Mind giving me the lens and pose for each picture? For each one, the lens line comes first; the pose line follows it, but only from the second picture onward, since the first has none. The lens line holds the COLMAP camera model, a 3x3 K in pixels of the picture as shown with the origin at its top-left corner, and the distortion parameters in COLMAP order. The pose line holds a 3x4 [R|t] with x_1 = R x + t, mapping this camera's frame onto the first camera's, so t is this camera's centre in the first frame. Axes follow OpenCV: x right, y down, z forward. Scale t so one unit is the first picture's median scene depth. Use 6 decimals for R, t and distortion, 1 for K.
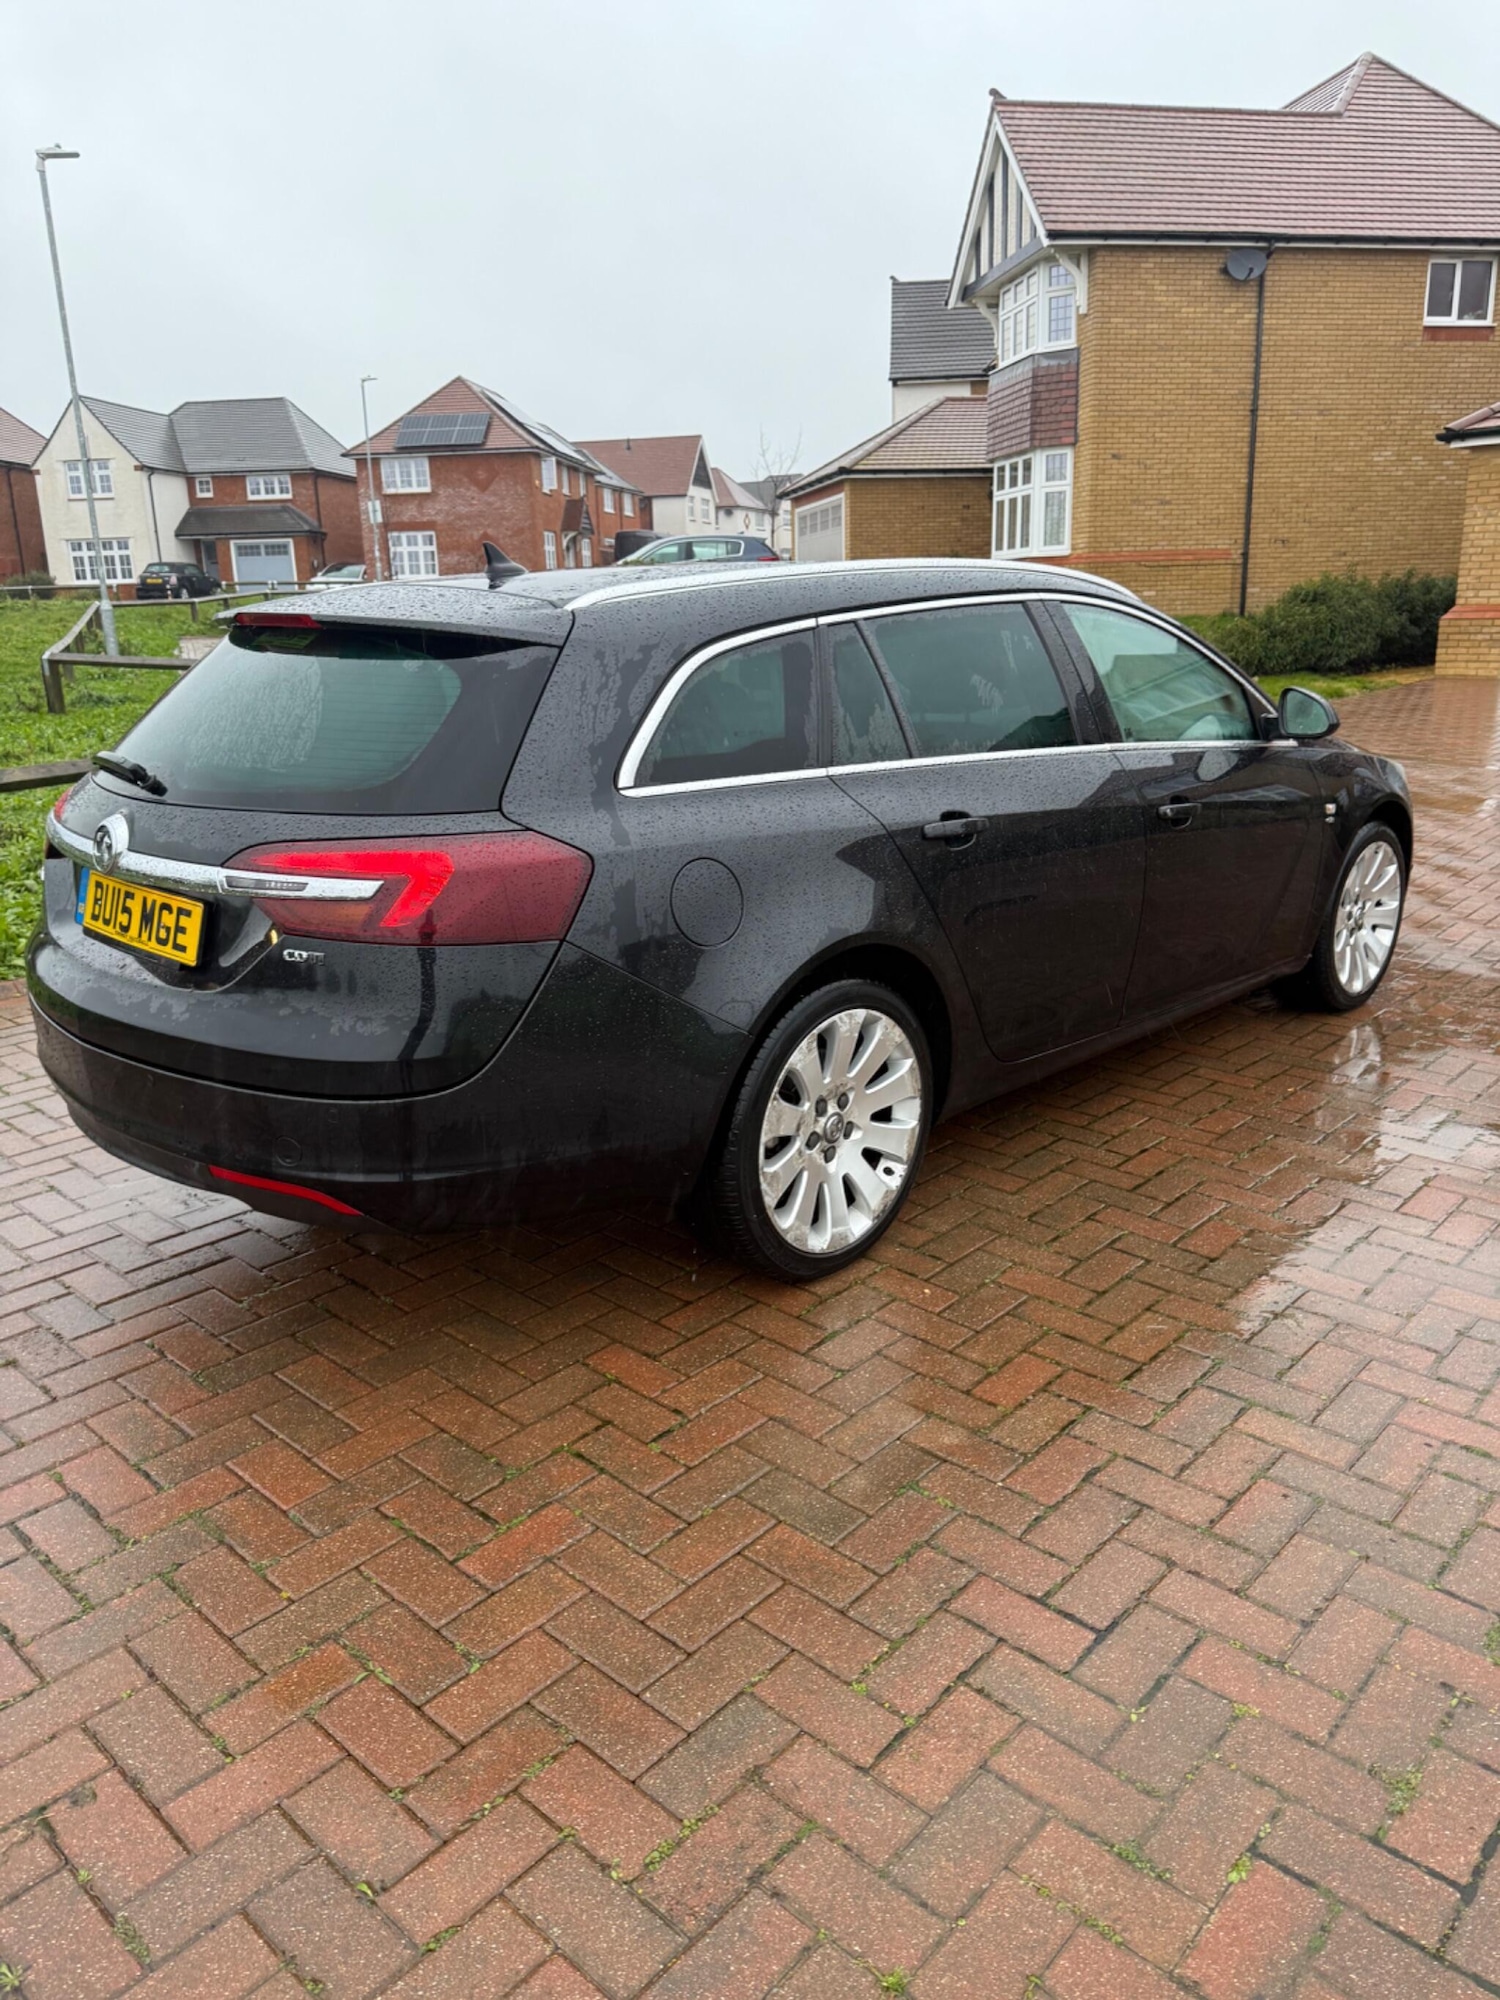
lens RADIAL K [[1413.9, 0, 768.0], [0, 1413.9, 997.4], [0, 0, 1]] dist [0.046661, -0.065073]
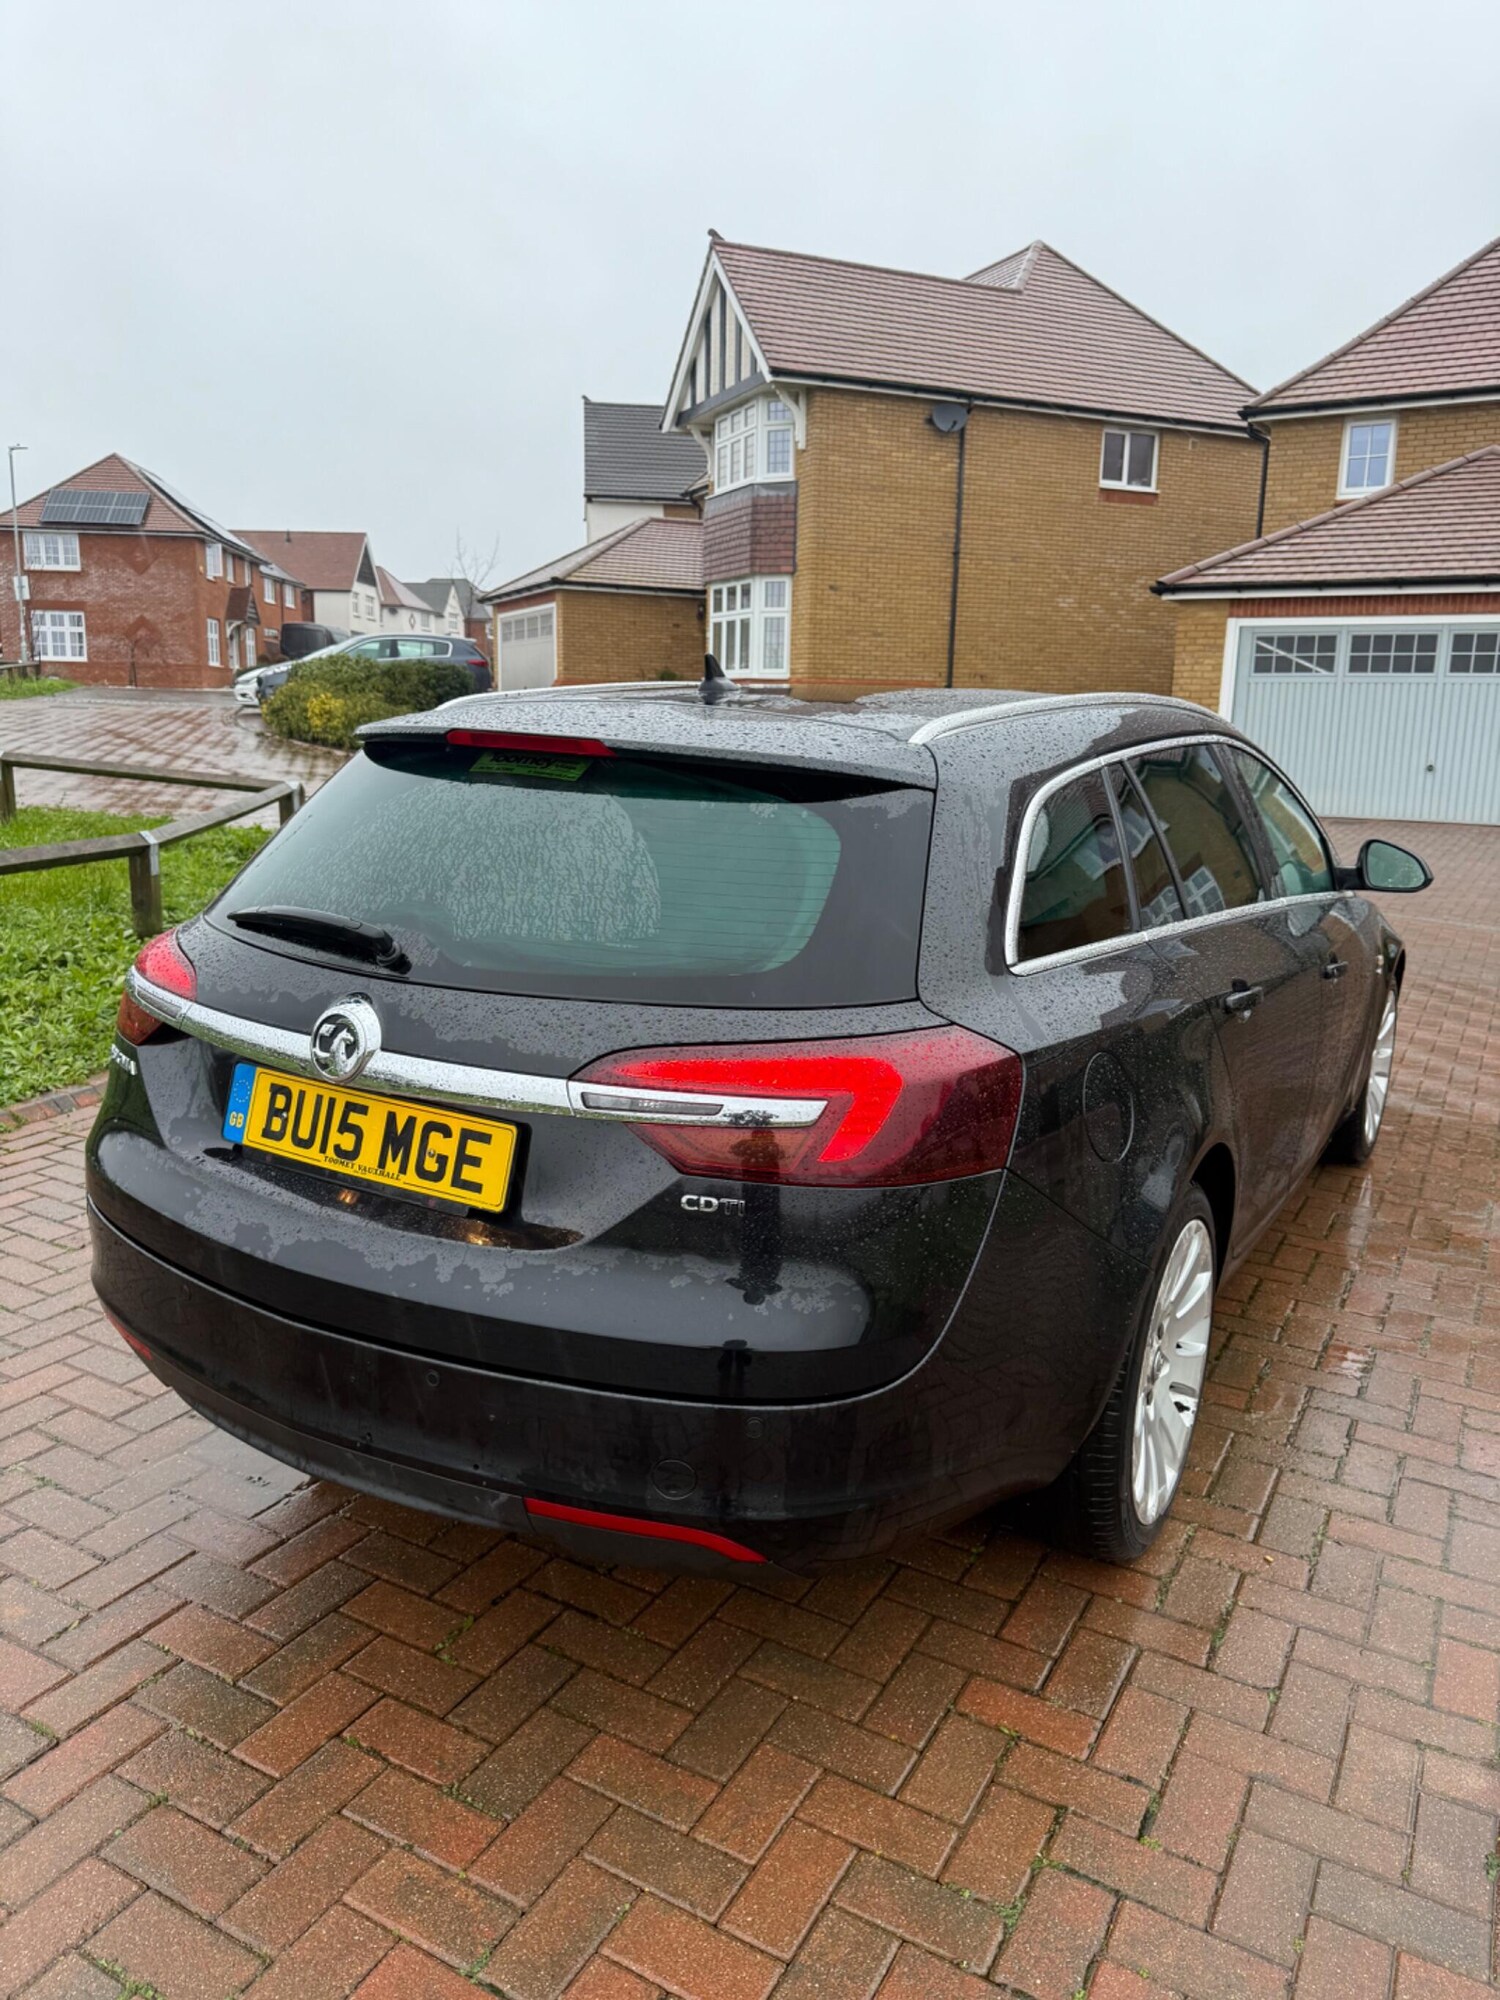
lens RADIAL K [[1394.2, 0, 750.0], [0, 1394.2, 1000.0], [0, 0, 1]] dist [0.174983, -0.359852]
pose [[0.973764, 0.001204, 0.227559, -0.047899], [0.014725, 0.997557, -0.068289, -0.008566], [-0.227085, 0.069848, 0.971367, 0.029281]]
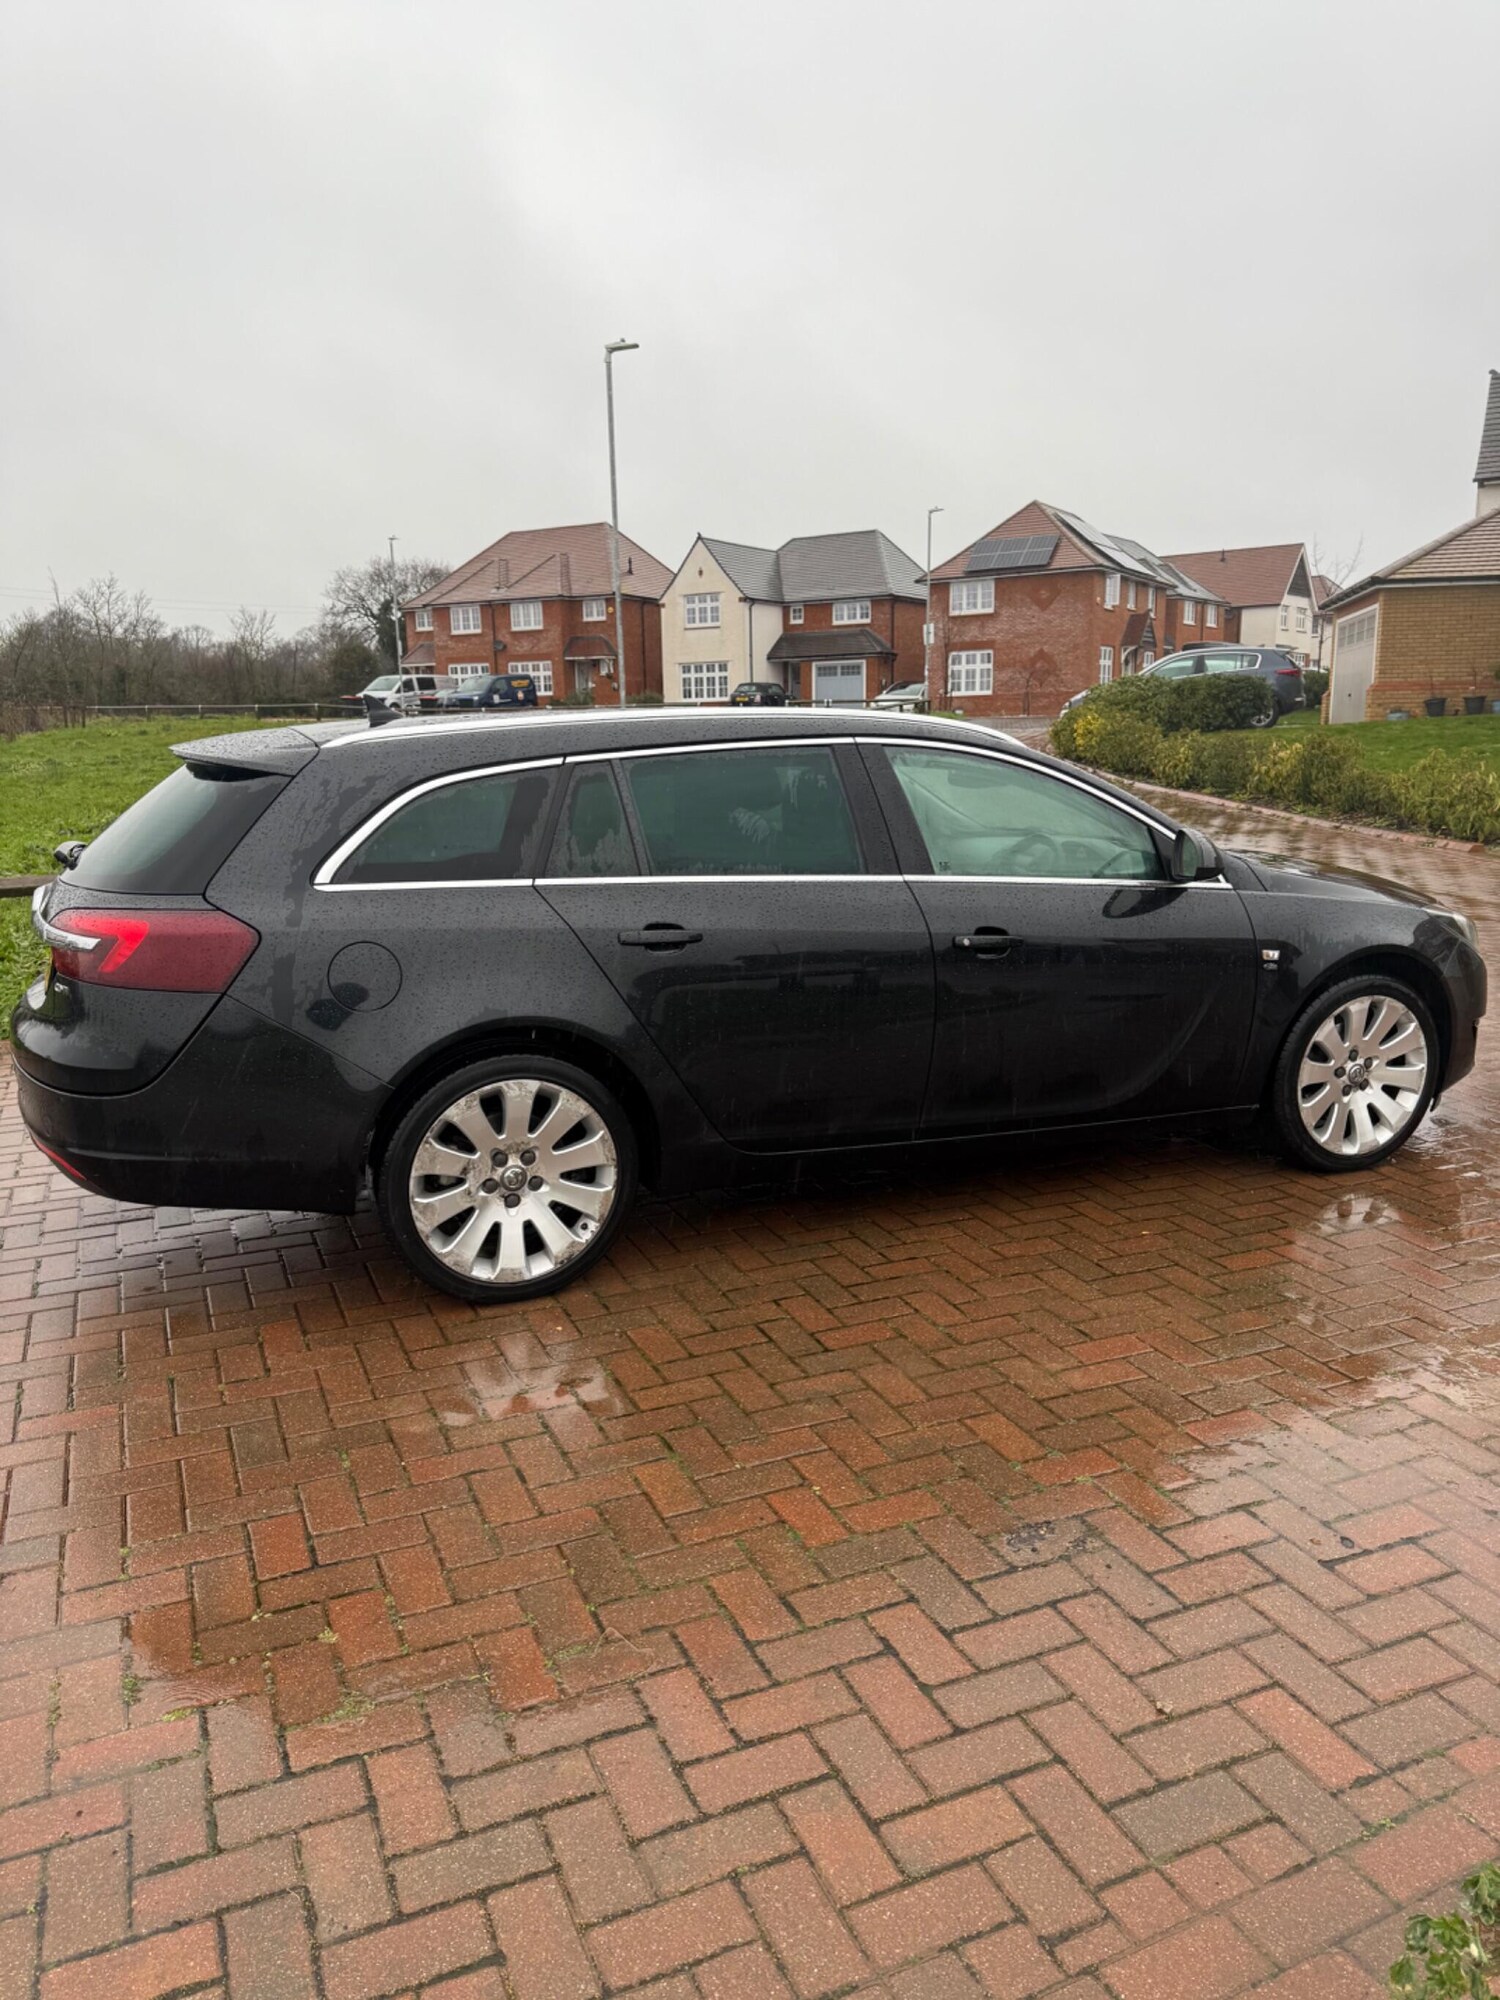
lens RADIAL K [[1396.8, 0, 743.6], [0, 1396.8, 1012.8], [0, 0, 1]] dist [0.168310, -0.345710]
pose [[0.912064, 0.089197, -0.400229, 0.087635], [-0.114385, 0.992653, -0.039440, -0.002762], [0.393771, 0.081752, 0.915566, -0.002629]]
